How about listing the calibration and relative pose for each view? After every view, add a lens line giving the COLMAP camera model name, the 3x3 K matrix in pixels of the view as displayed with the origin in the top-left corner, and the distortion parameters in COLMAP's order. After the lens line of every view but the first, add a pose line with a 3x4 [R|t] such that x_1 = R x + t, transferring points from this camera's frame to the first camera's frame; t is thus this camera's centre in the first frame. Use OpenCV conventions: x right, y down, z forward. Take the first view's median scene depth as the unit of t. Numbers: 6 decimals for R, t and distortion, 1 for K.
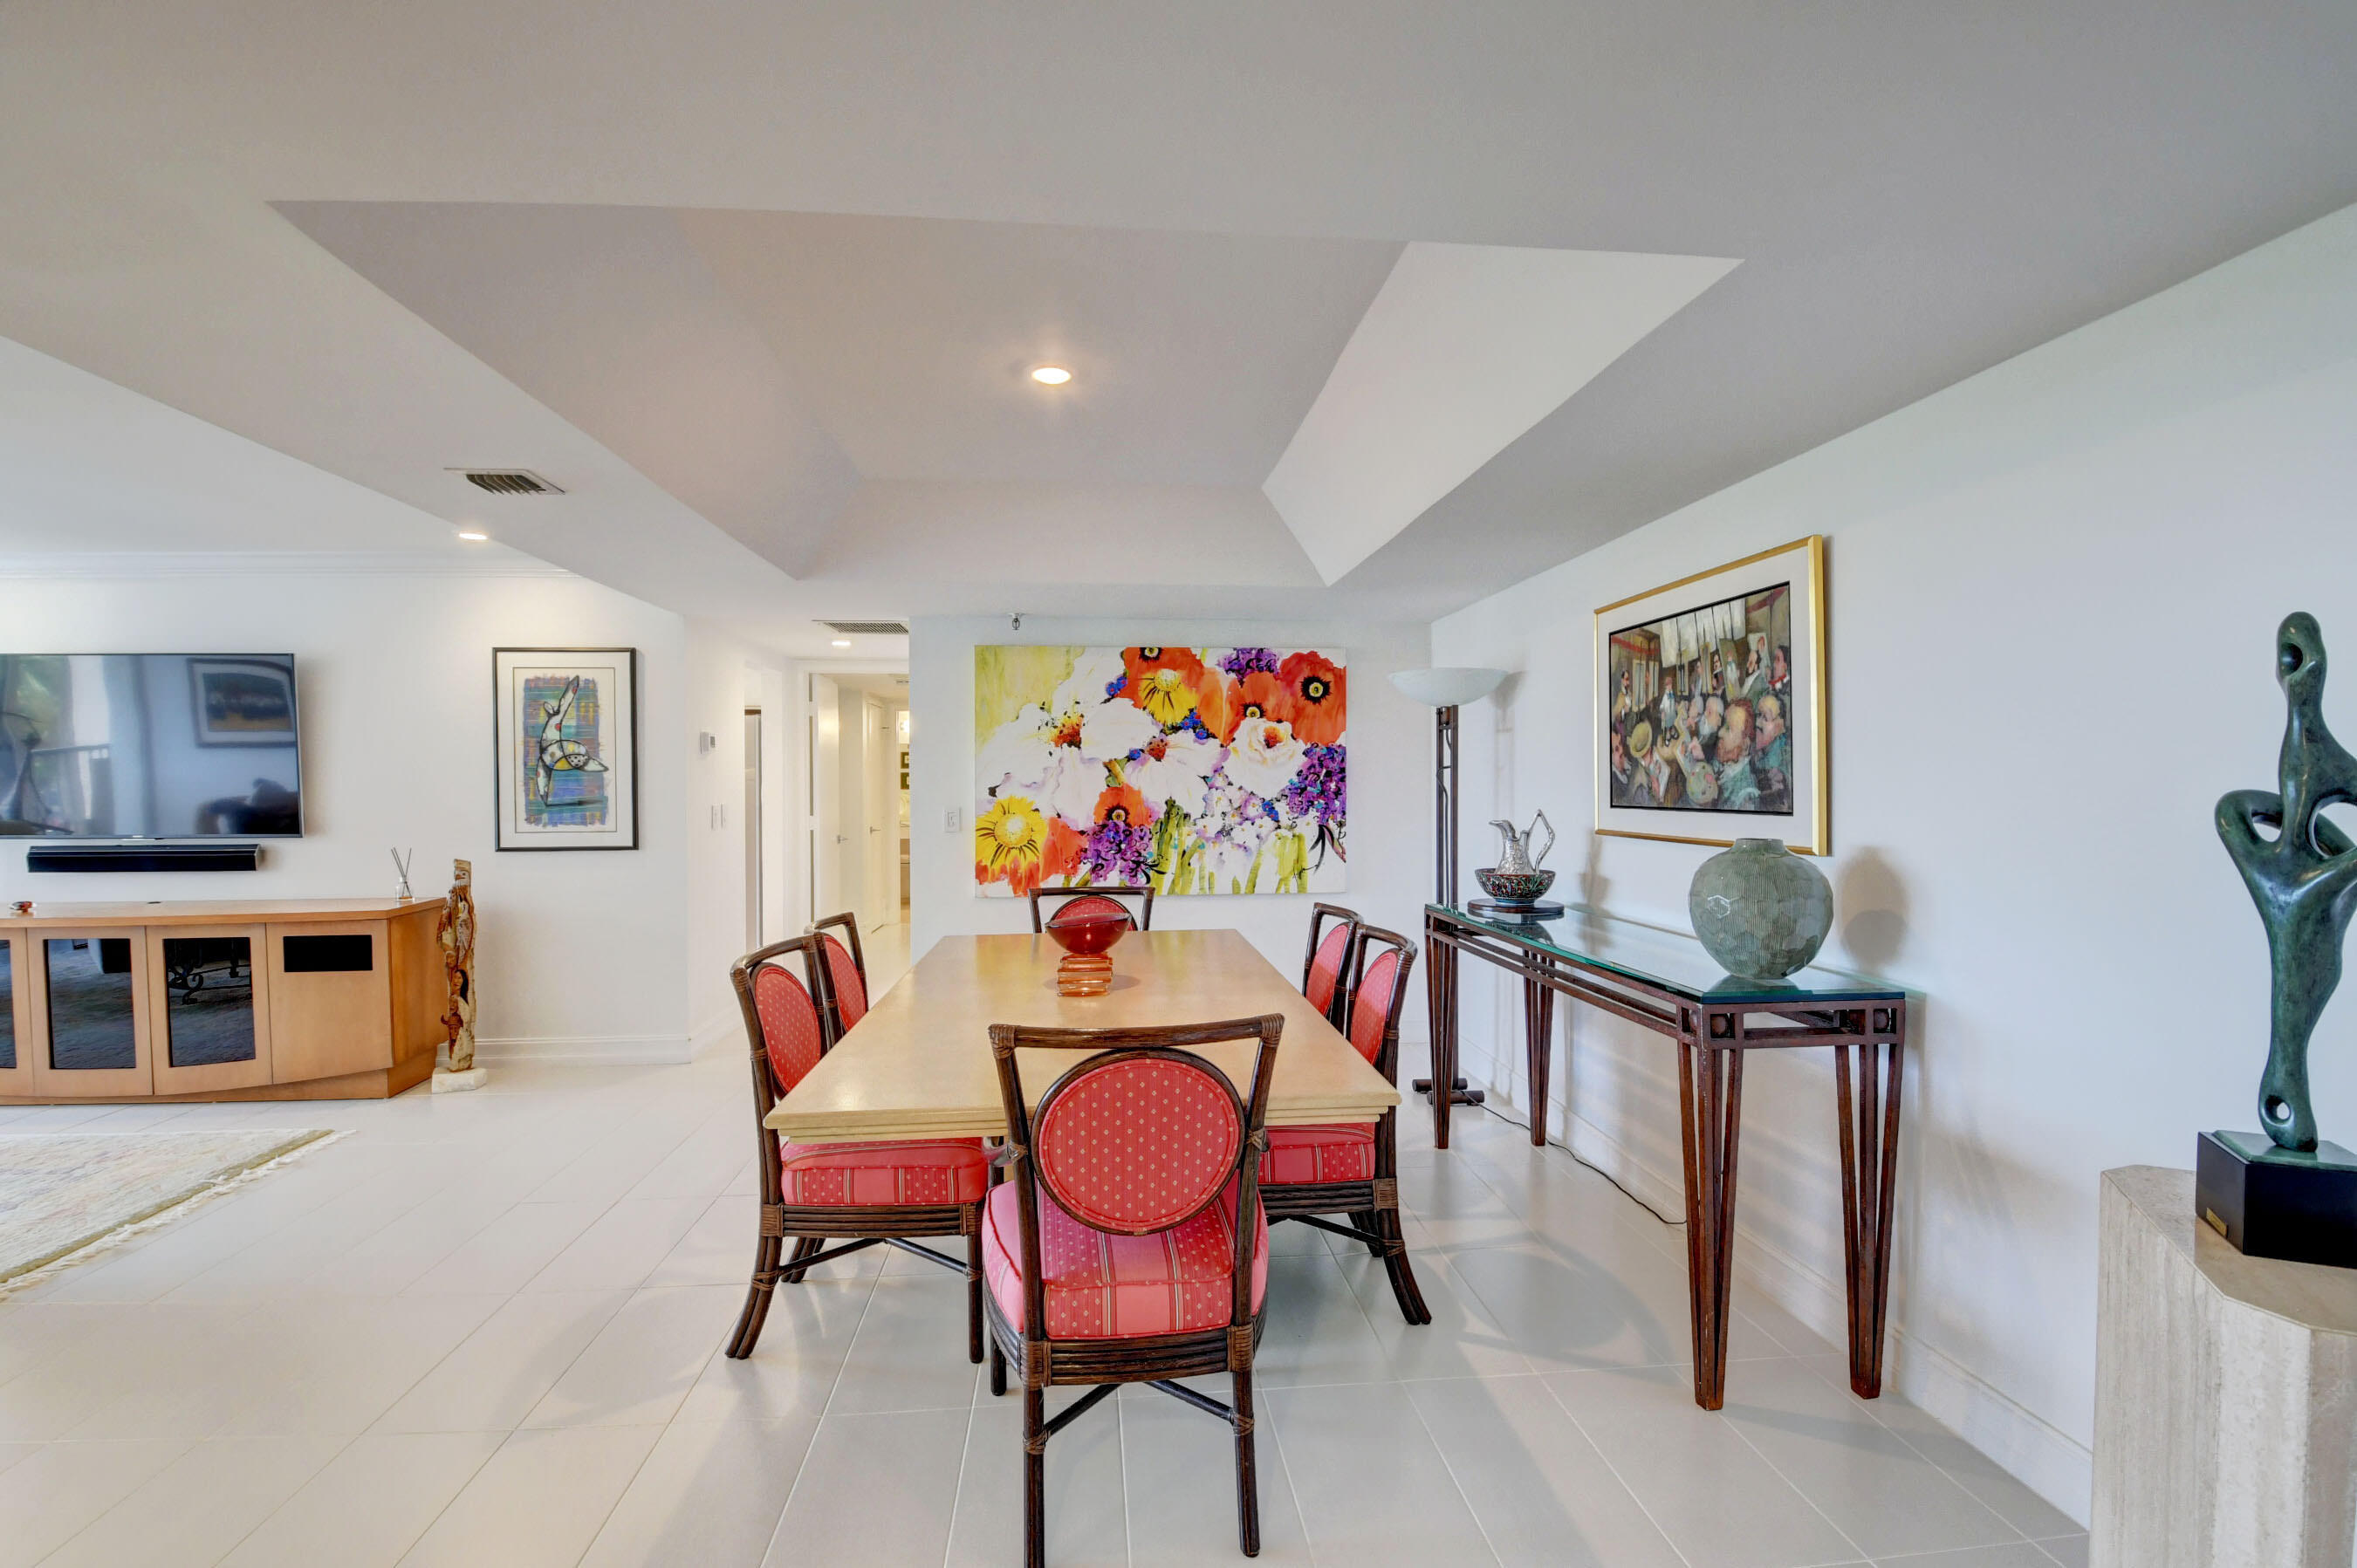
lens RADIAL K [[1035.5, 0, 1178.5], [0, 1035.5, 784.0], [0, 0, 1]] dist [0.022695, -0.000241]
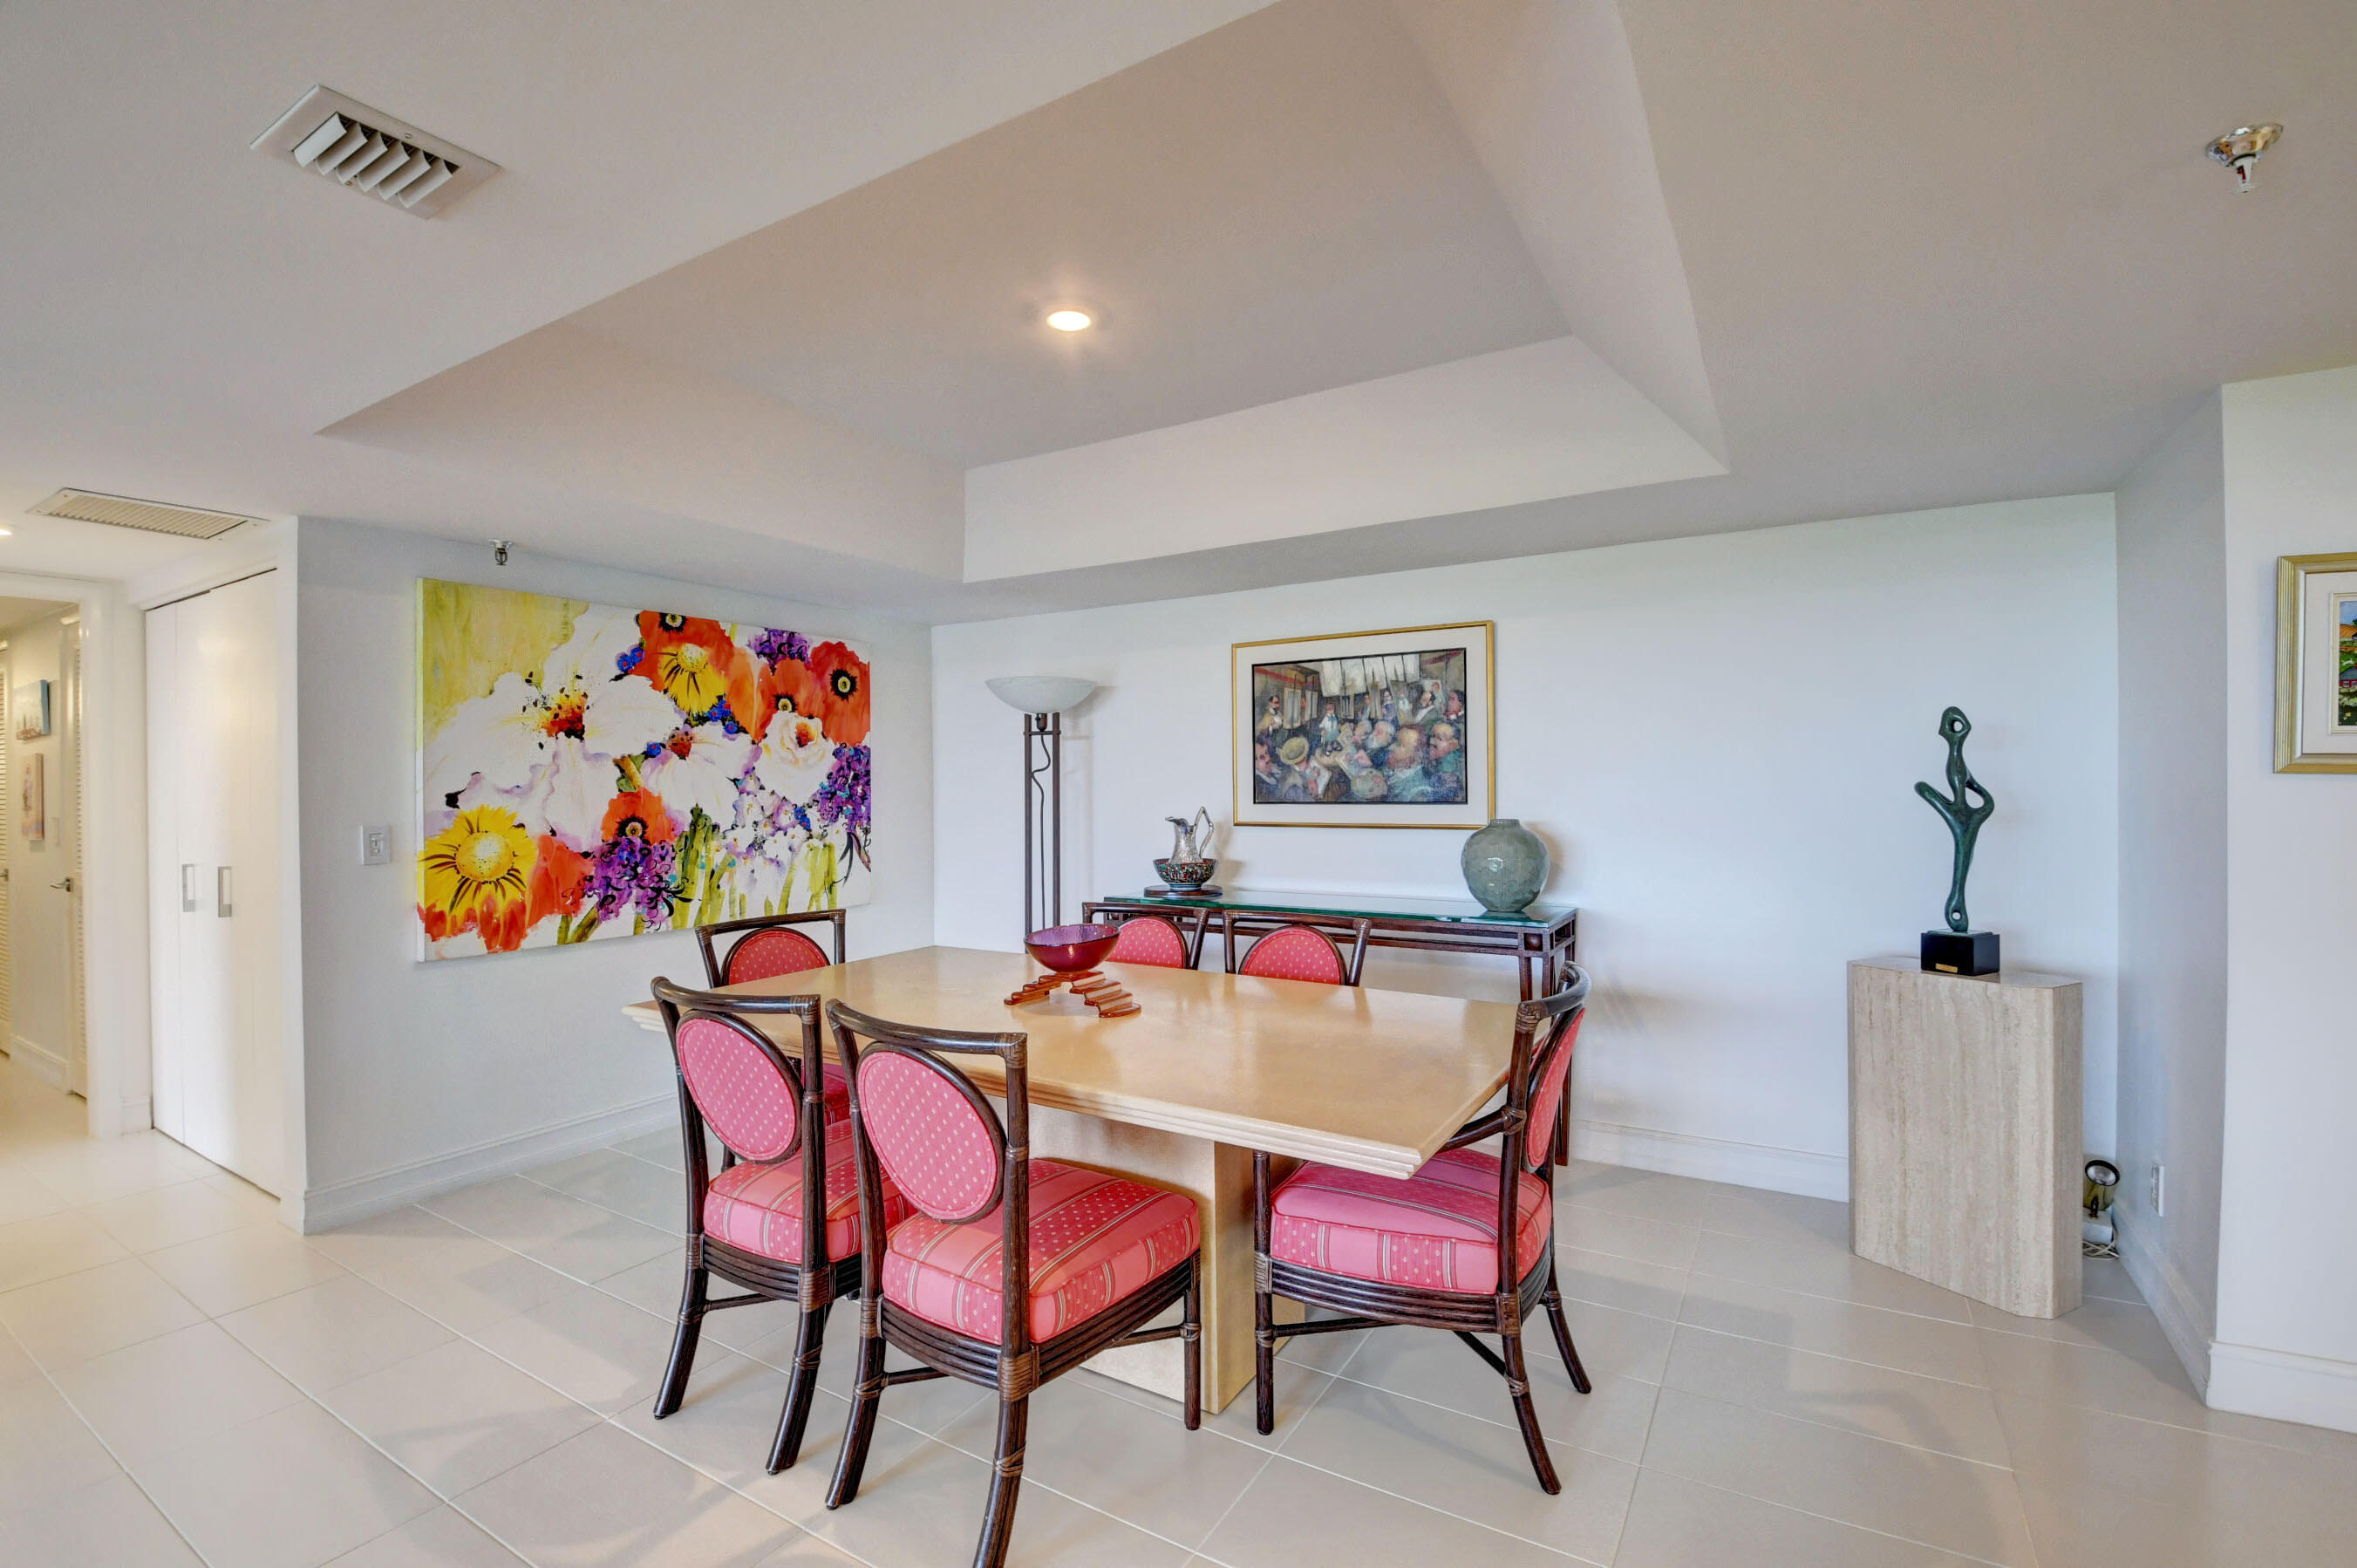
lens RADIAL K [[1035.6, 0, 1178.5], [0, 1035.6, 784.0], [0, 0, 1]] dist [0.022695, -0.000241]
pose [[0.599995, 0.001116, 0.800003, -0.429513], [0.005793, 0.999967, -0.005739, 0.003612], [-0.799983, 0.008078, 0.599969, 0.220202]]
